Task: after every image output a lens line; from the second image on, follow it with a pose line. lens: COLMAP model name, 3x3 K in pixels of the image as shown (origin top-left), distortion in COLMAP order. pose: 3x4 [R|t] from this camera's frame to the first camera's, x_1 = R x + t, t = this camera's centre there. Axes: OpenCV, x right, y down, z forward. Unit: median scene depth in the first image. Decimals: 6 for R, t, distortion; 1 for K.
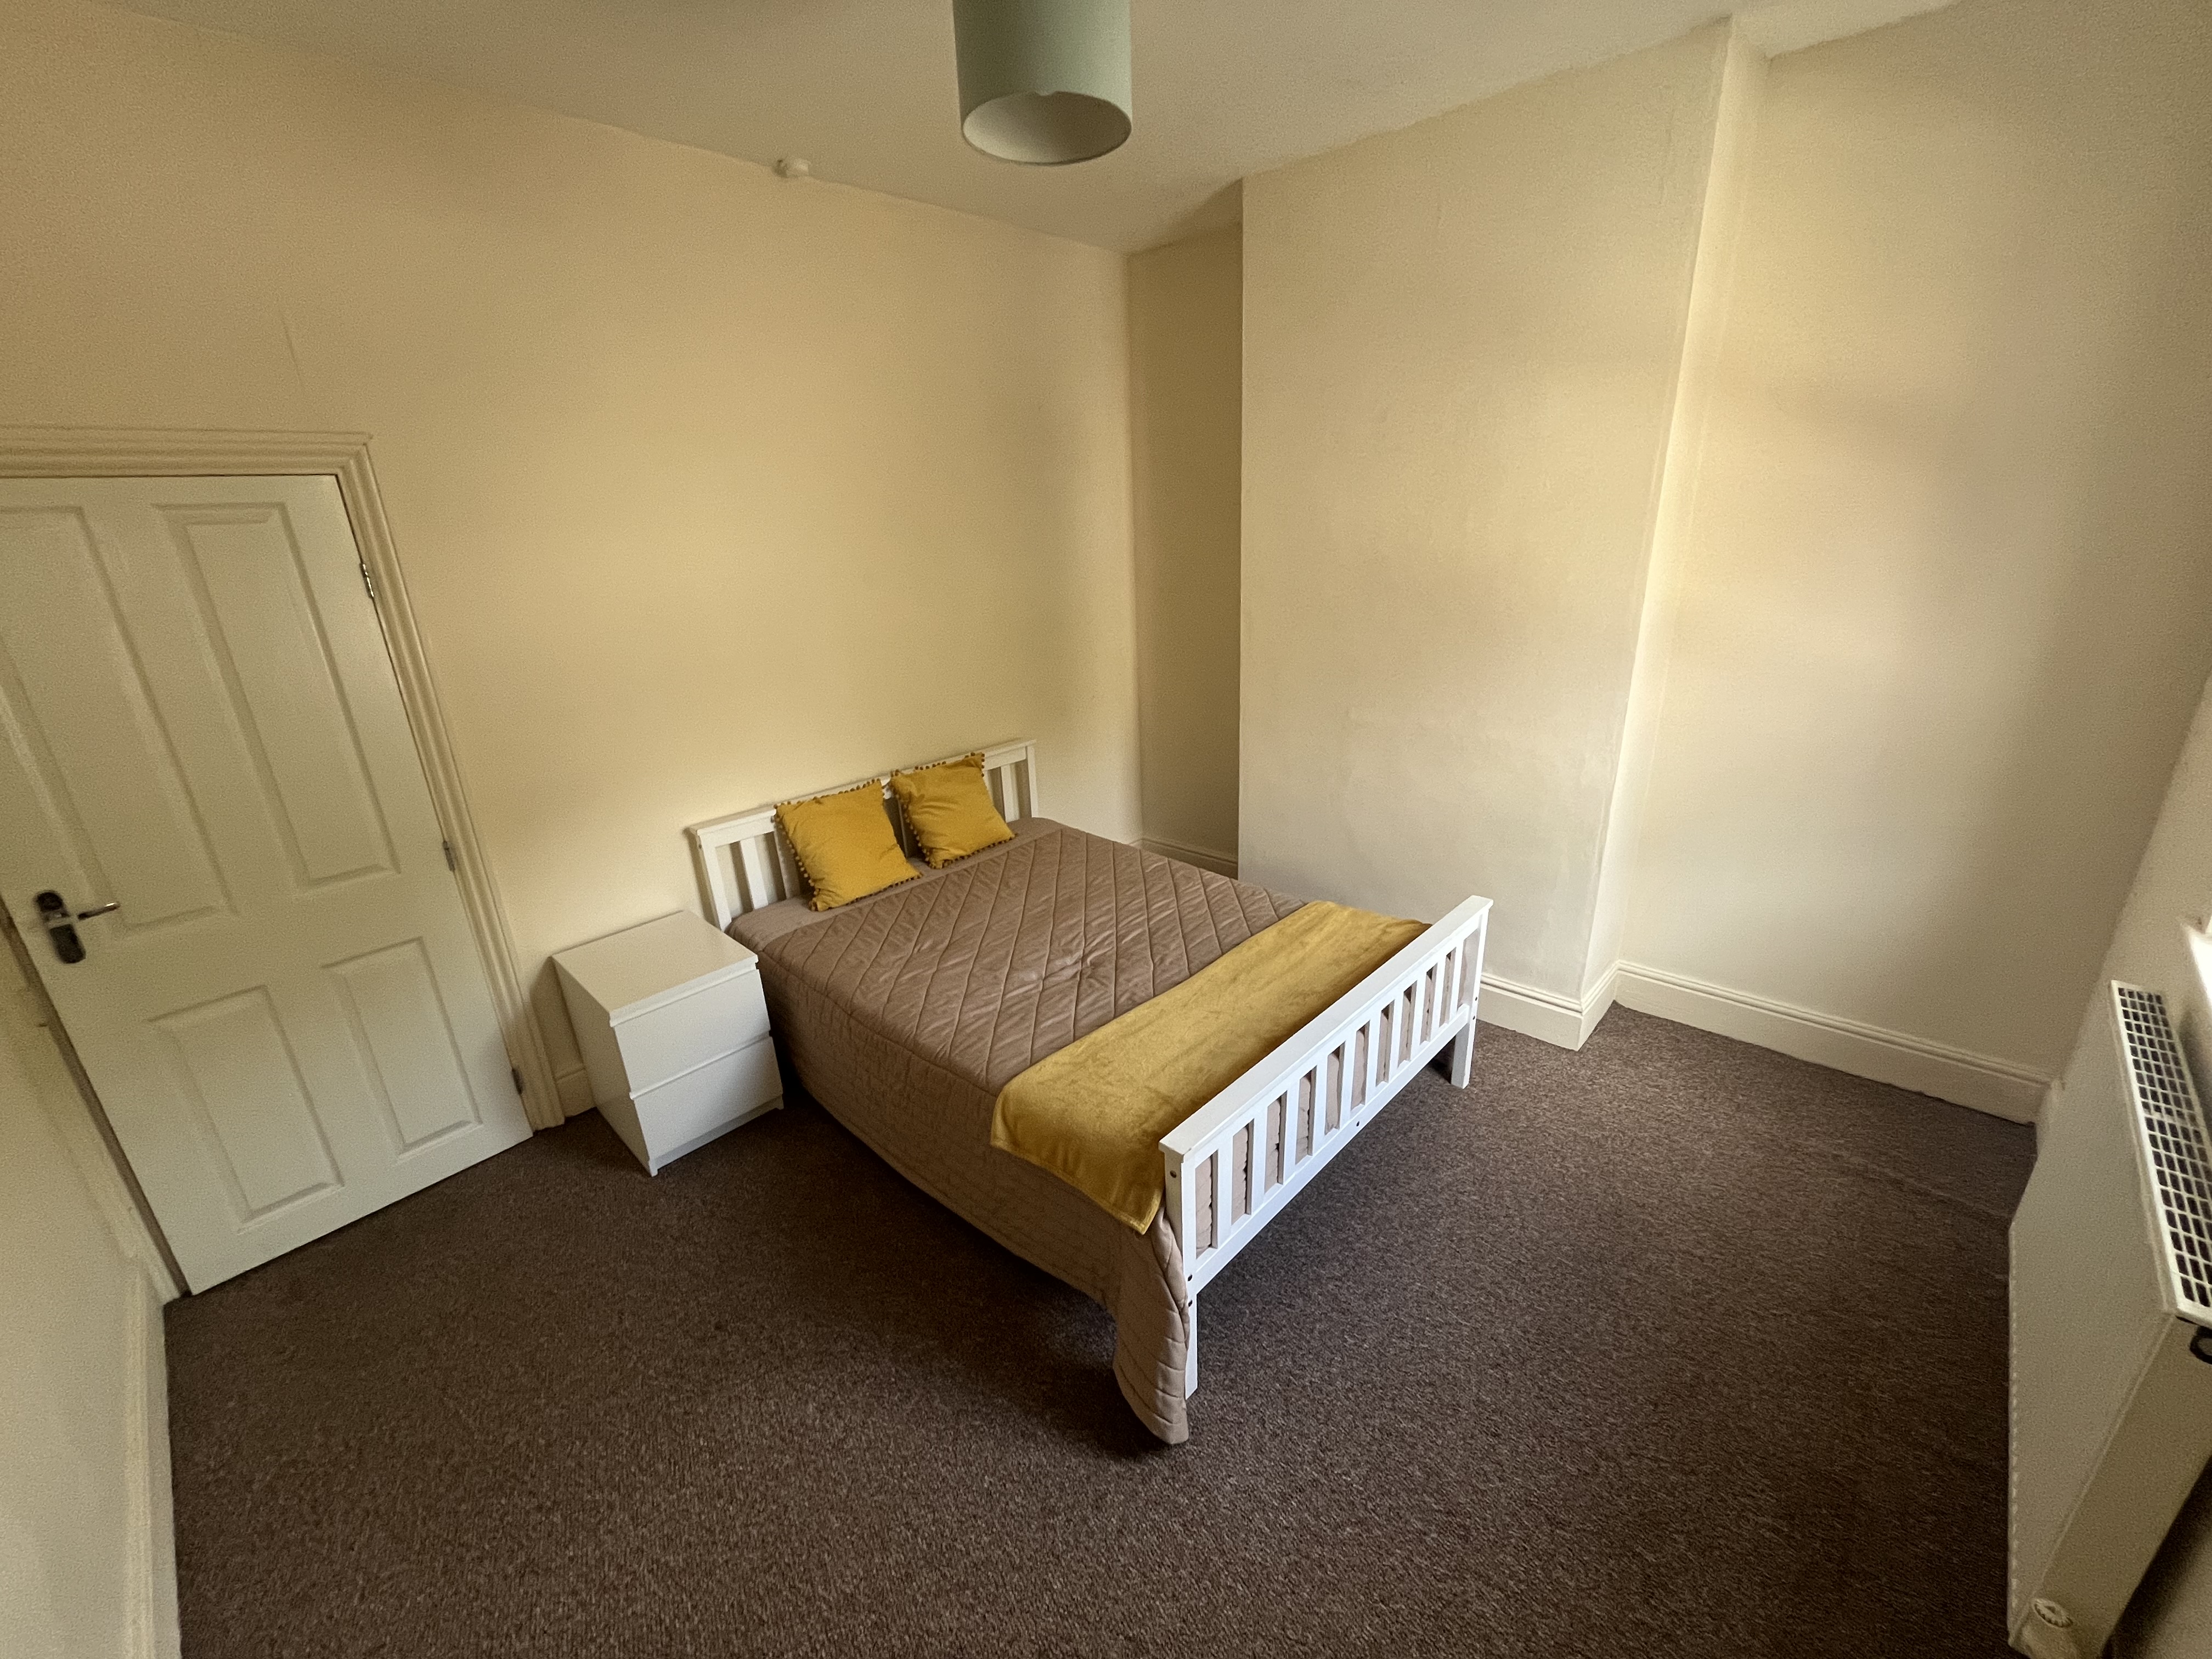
lens RADIAL K [[901.3, 0, 1104.9], [0, 901.3, 825.0], [0, 0, 1]] dist [-0.001240, 0.000612]
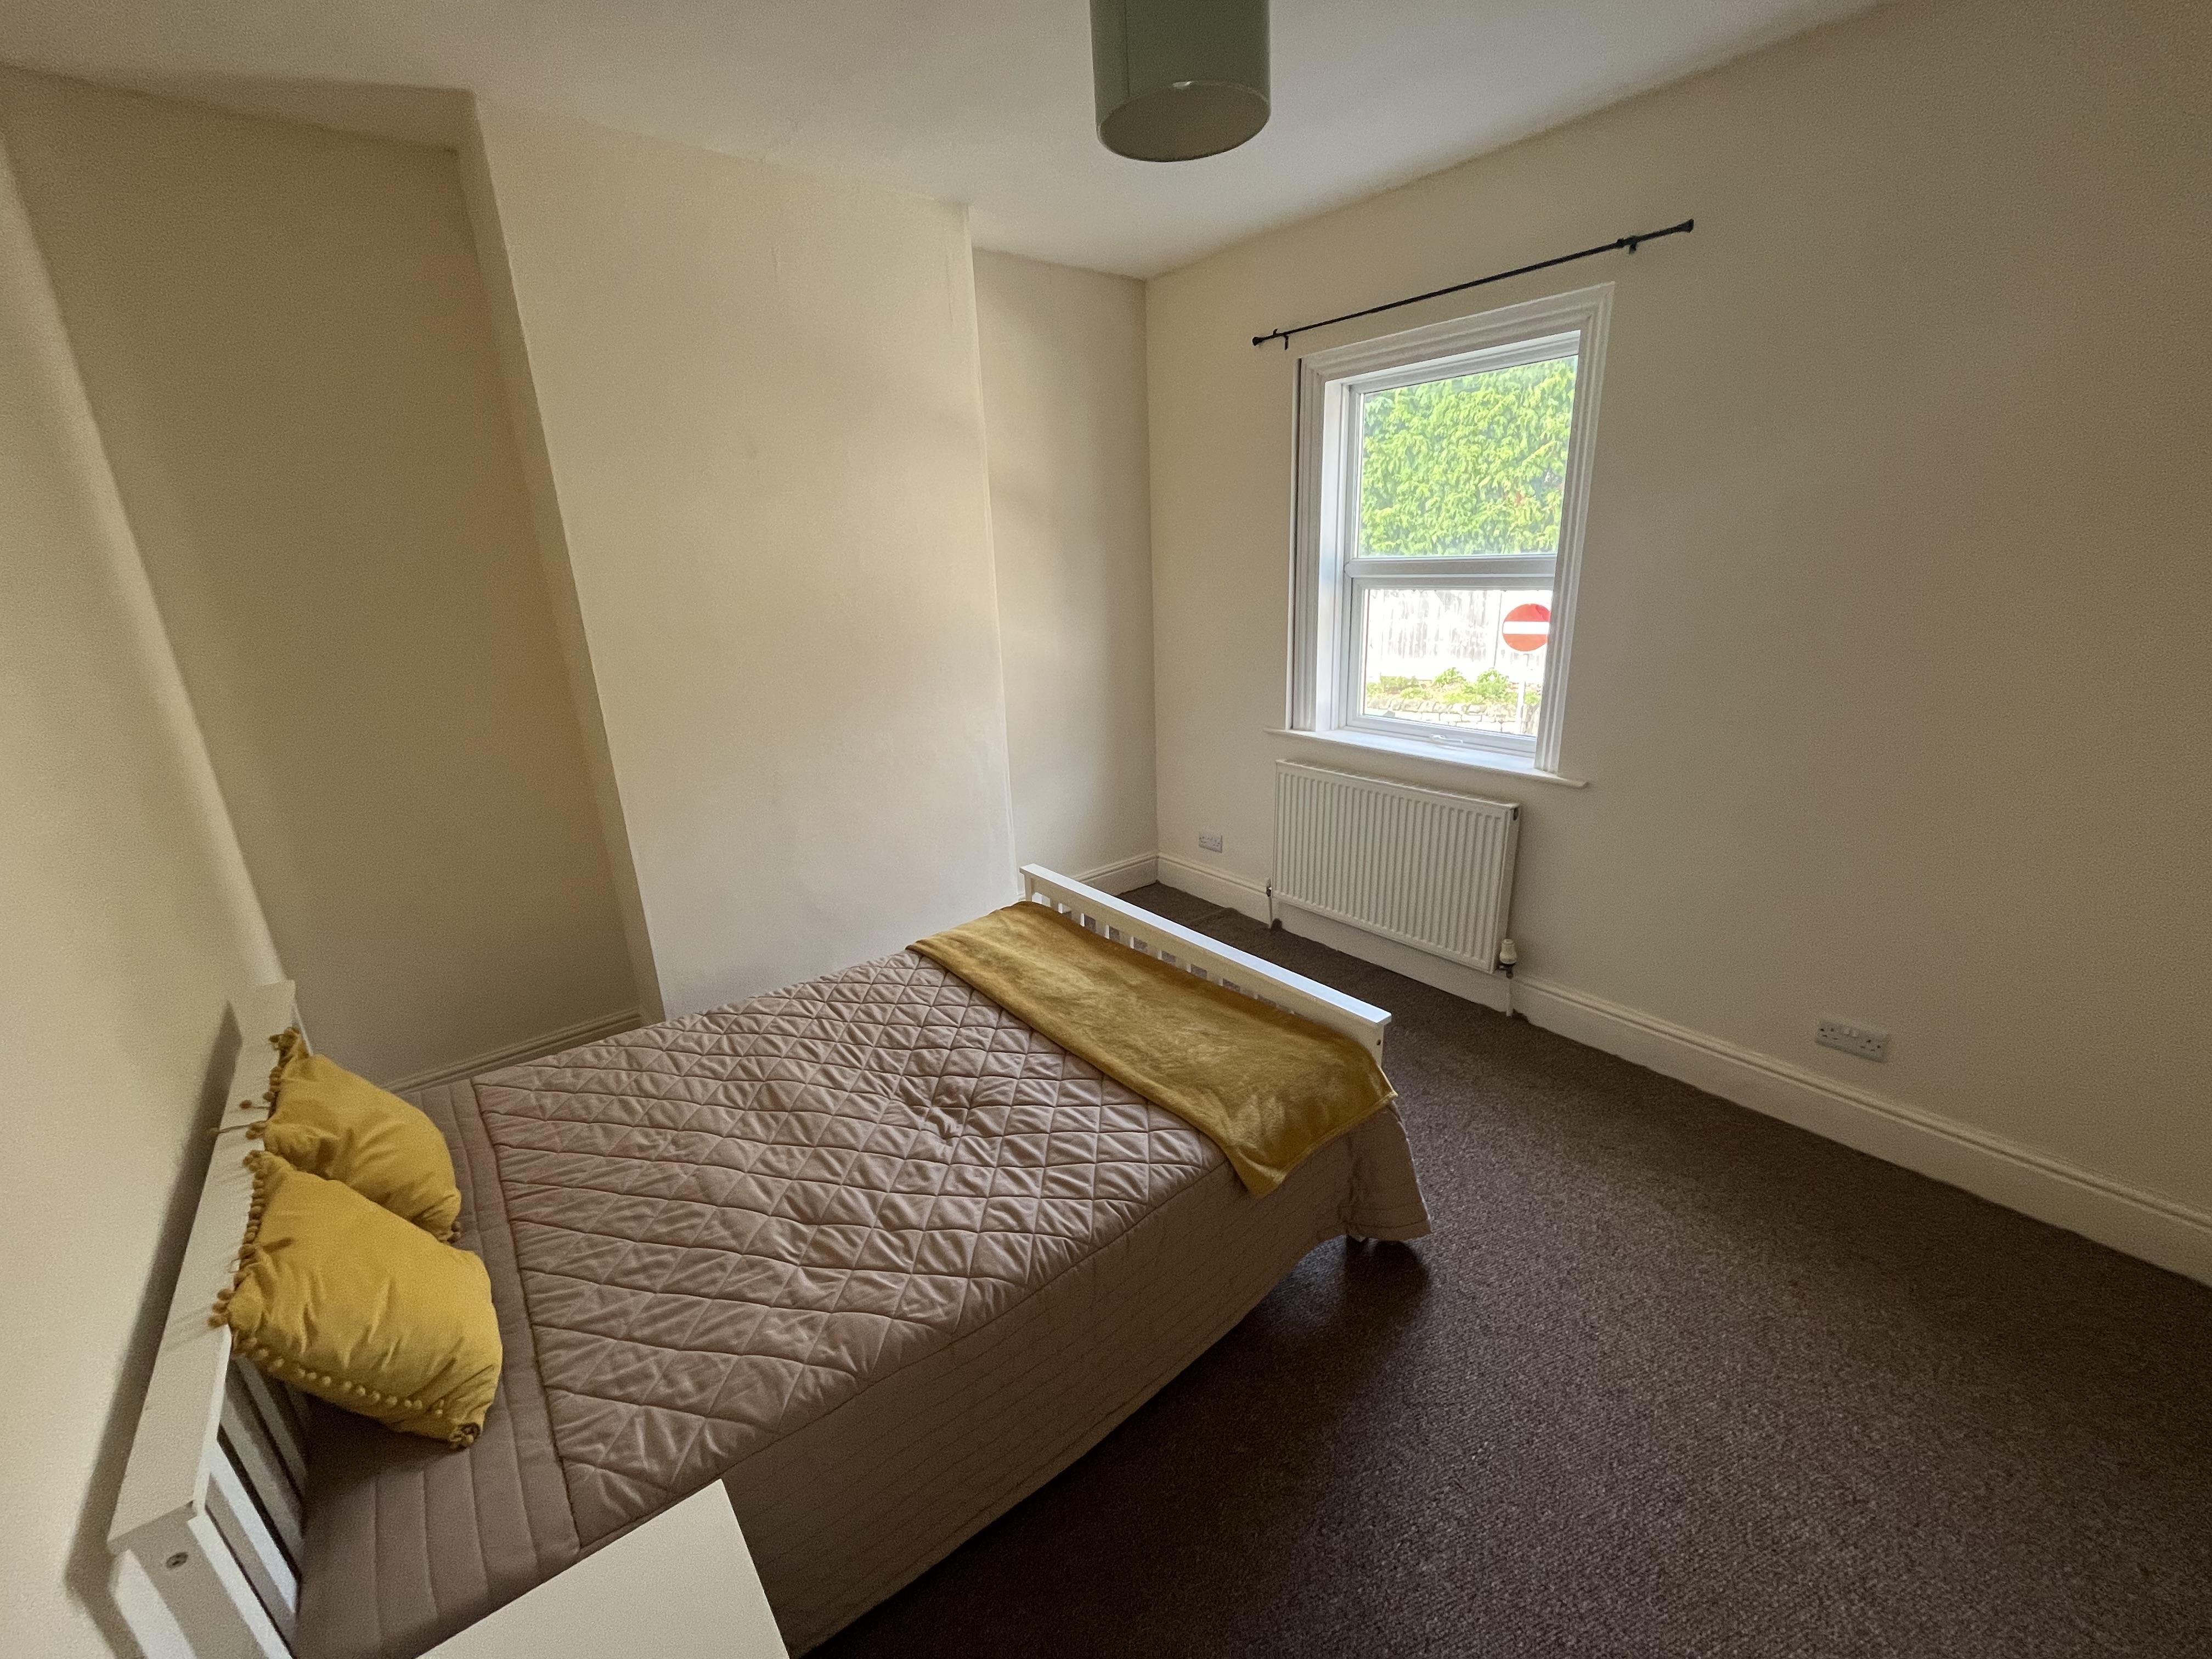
lens RADIAL K [[901.3, 0, 1106.8], [0, 901.3, 832.2], [0, 0, 1]] dist [-0.001240, 0.000612]
pose [[0.134295, -0.256015, 0.957299, -0.863877], [0.348199, 0.916639, 0.196294, -0.199984], [-0.927751, 0.306969, 0.212244, 0.788522]]
